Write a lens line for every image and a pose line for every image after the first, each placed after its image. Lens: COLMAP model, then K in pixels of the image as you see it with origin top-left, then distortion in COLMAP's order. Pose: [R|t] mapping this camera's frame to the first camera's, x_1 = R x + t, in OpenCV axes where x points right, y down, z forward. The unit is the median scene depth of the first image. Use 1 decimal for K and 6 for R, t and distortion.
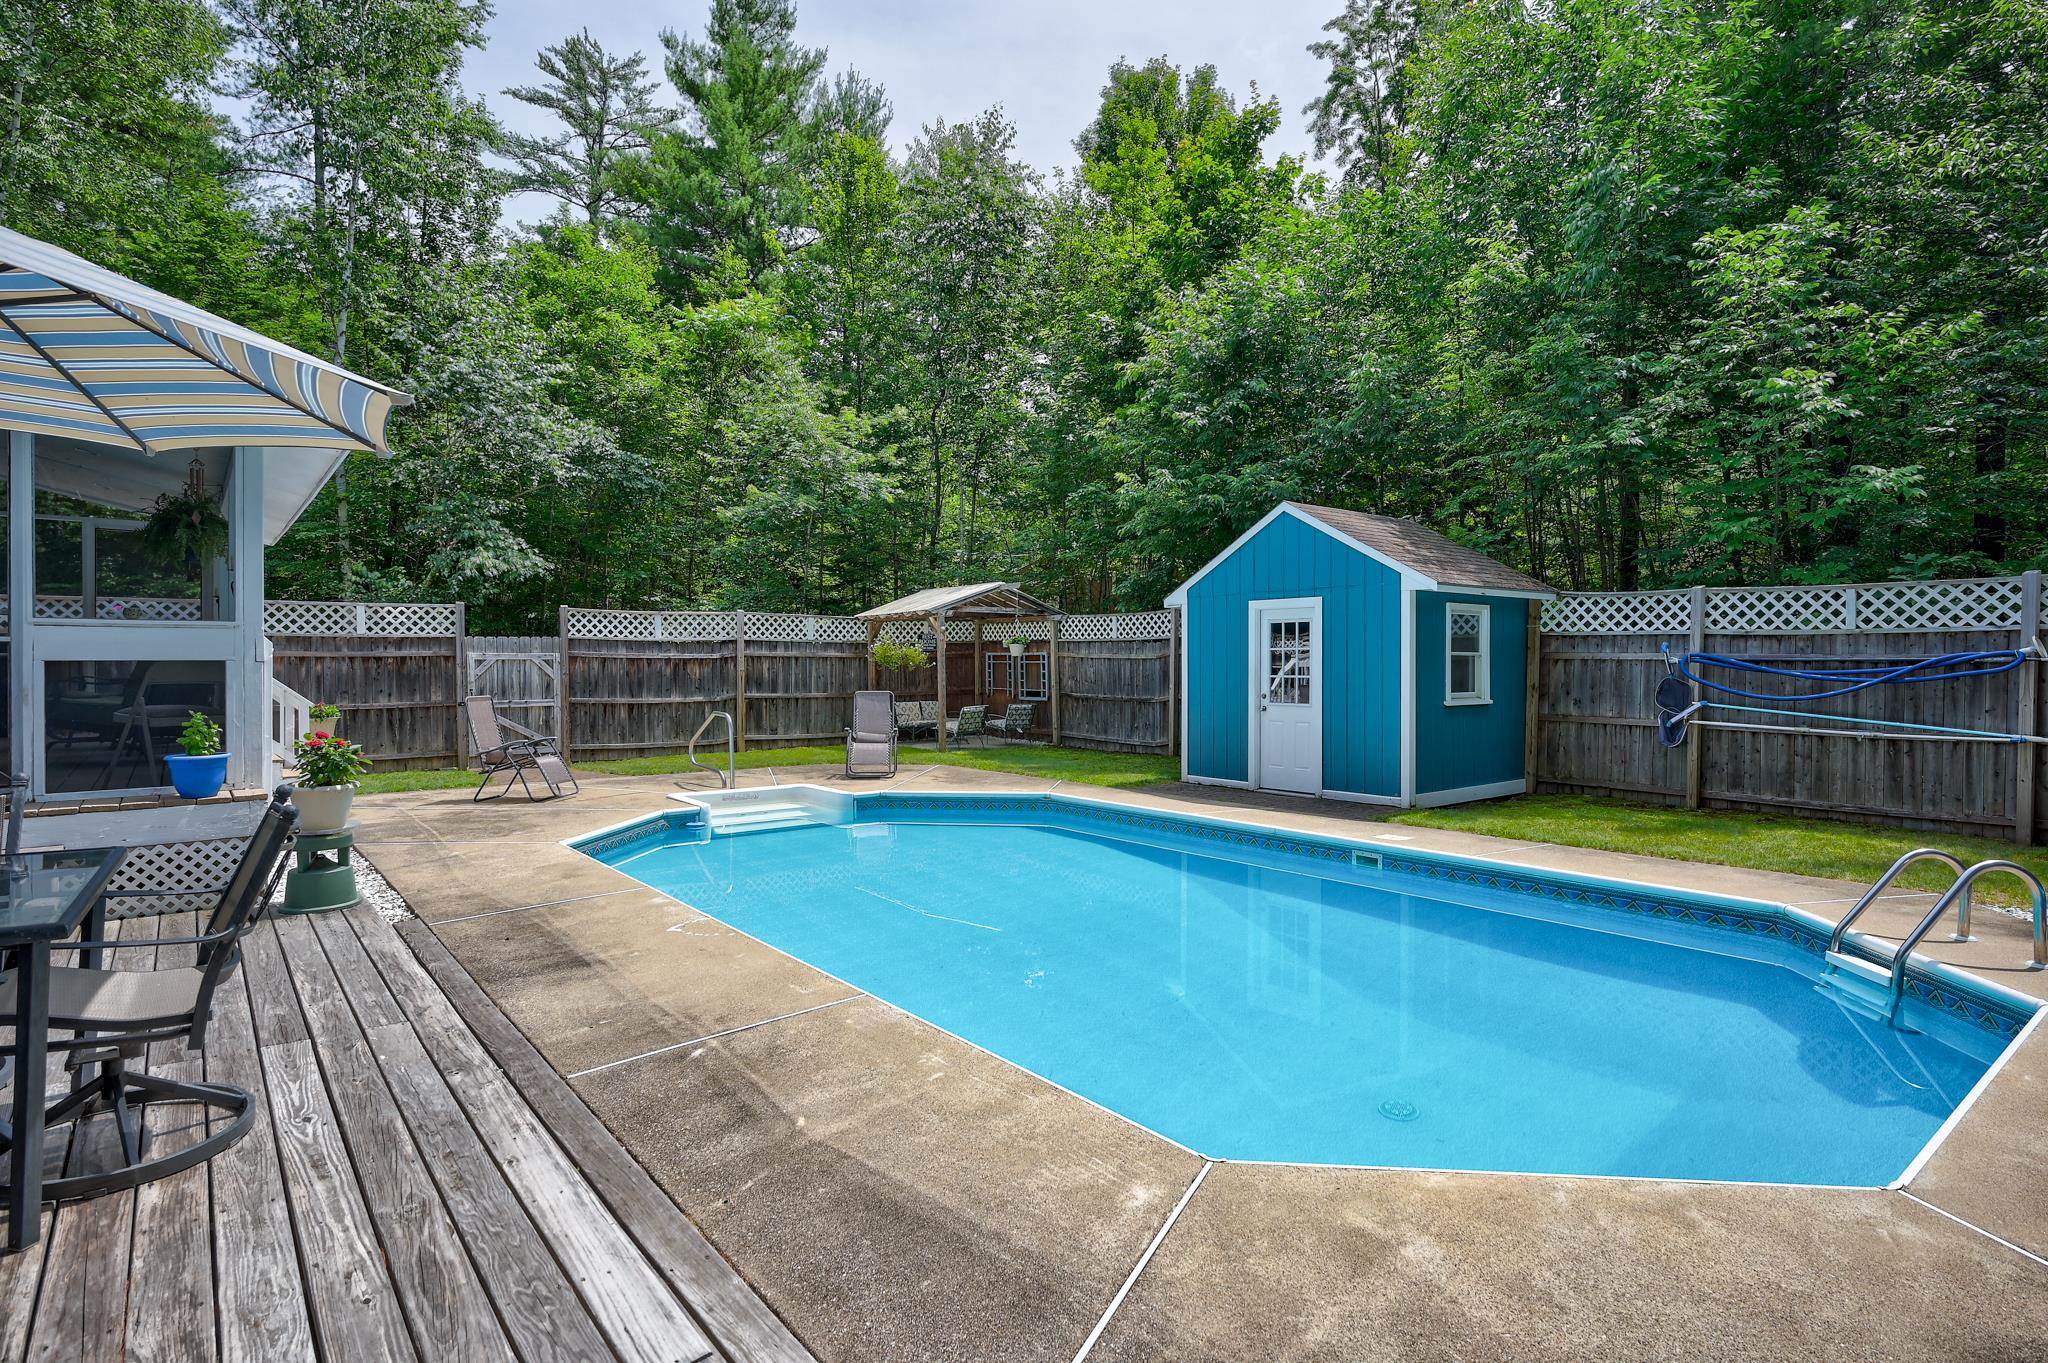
lens RADIAL K [[1047.3, 0, 1041.8], [0, 1047.3, 681.1], [0, 0, 1]] dist [-0.001086, 0.001814]
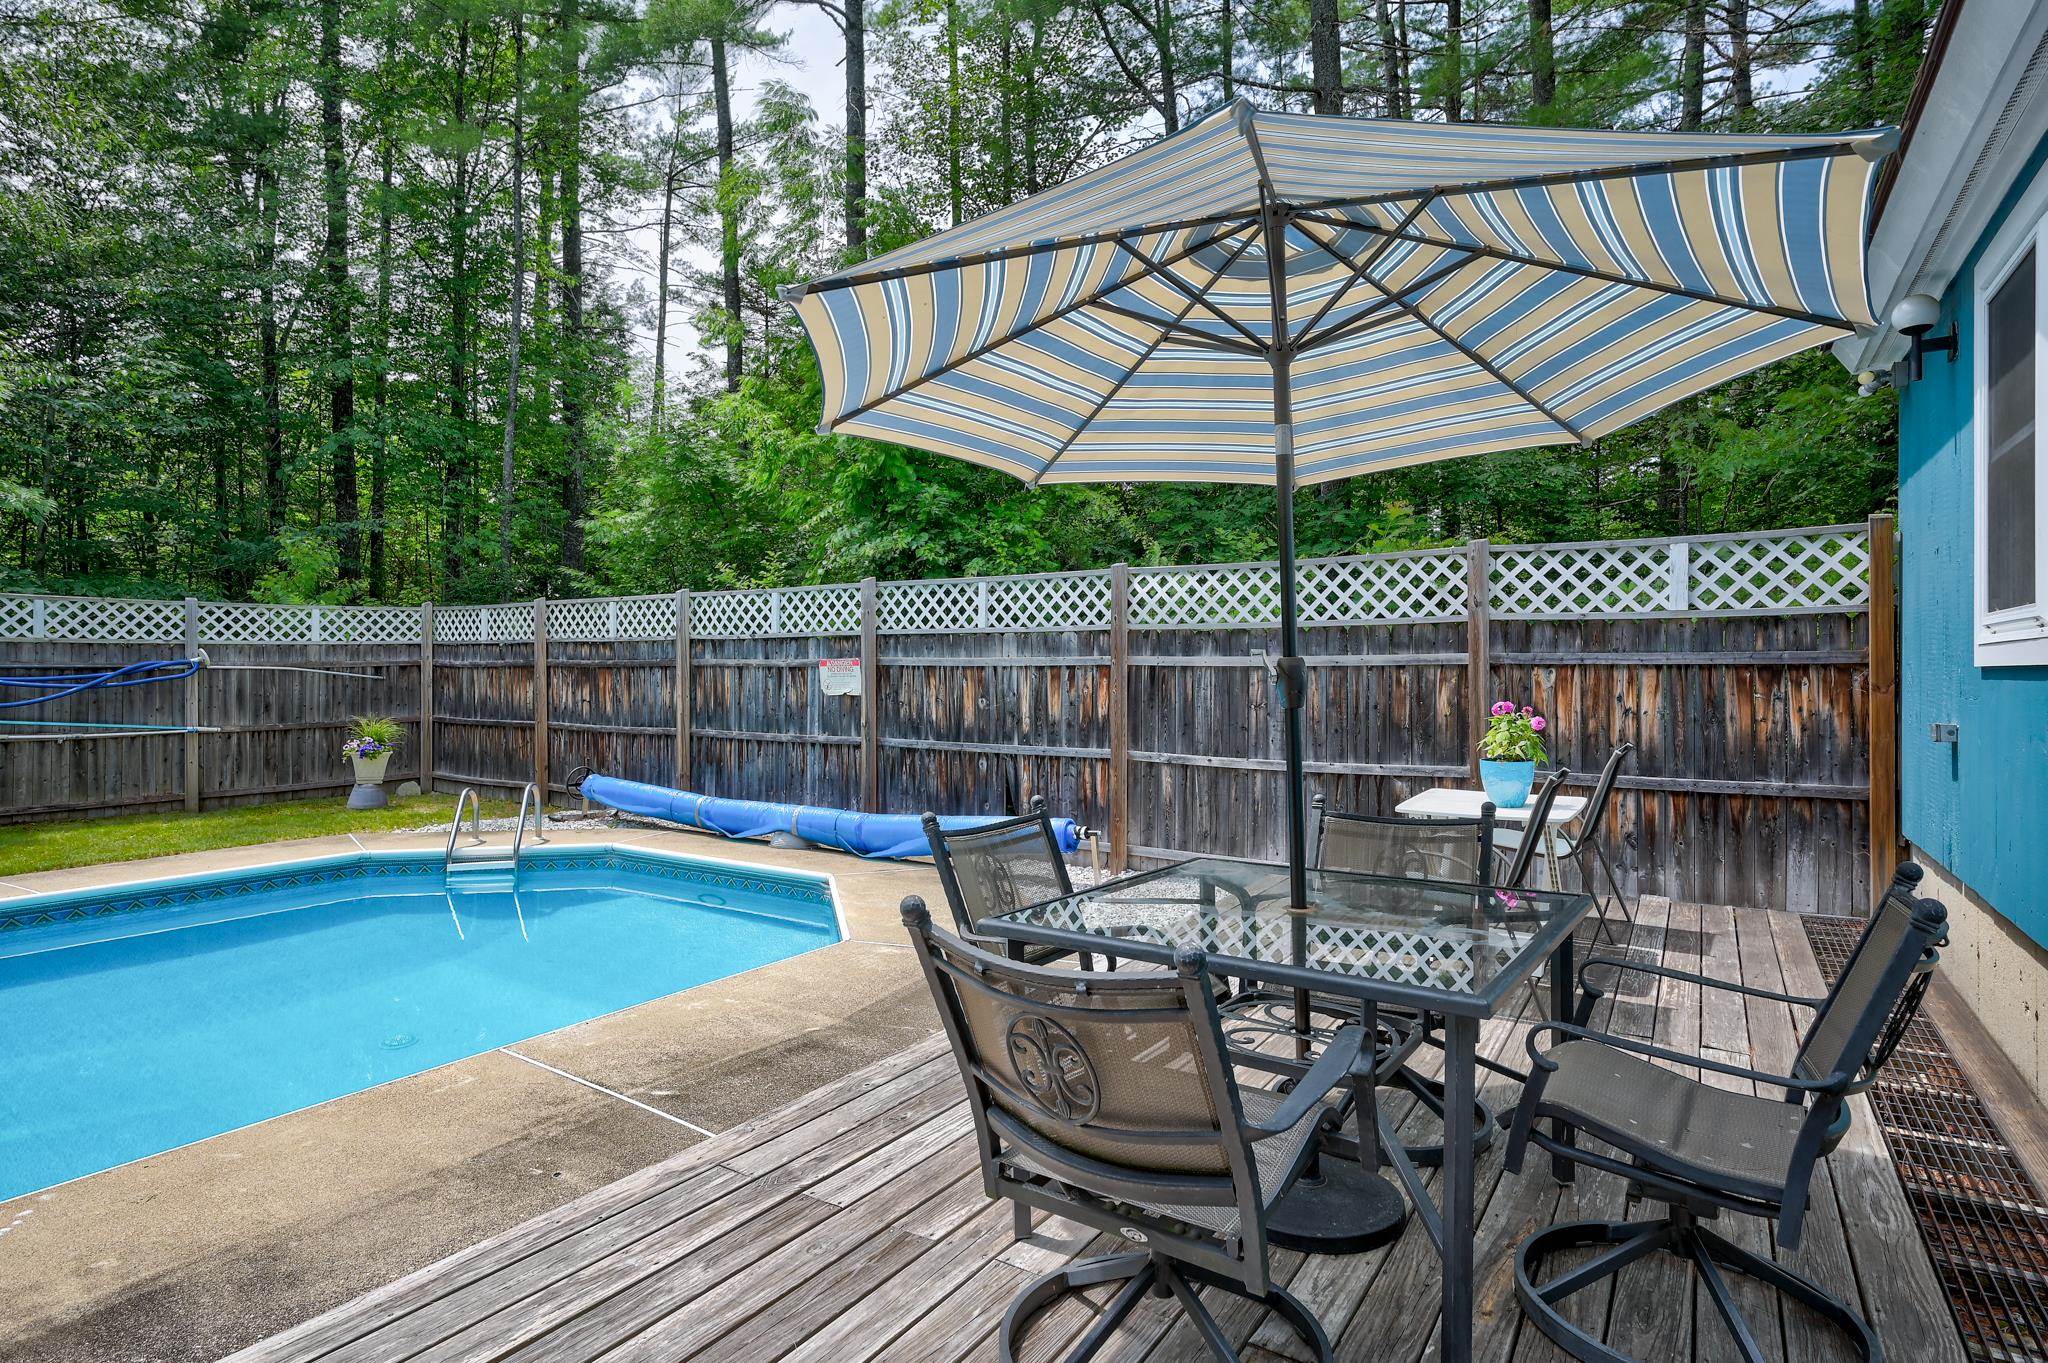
lens RADIAL K [[1047.3, 0, 1026.5], [0, 1047.3, 673.3], [0, 0, 1]] dist [-0.001086, 0.001814]
pose [[-0.311382, -0.002209, 0.950282, -0.351616], [0.013844, 0.999881, 0.006860, -0.004852], [-0.950184, 0.015292, -0.311314, 0.262622]]
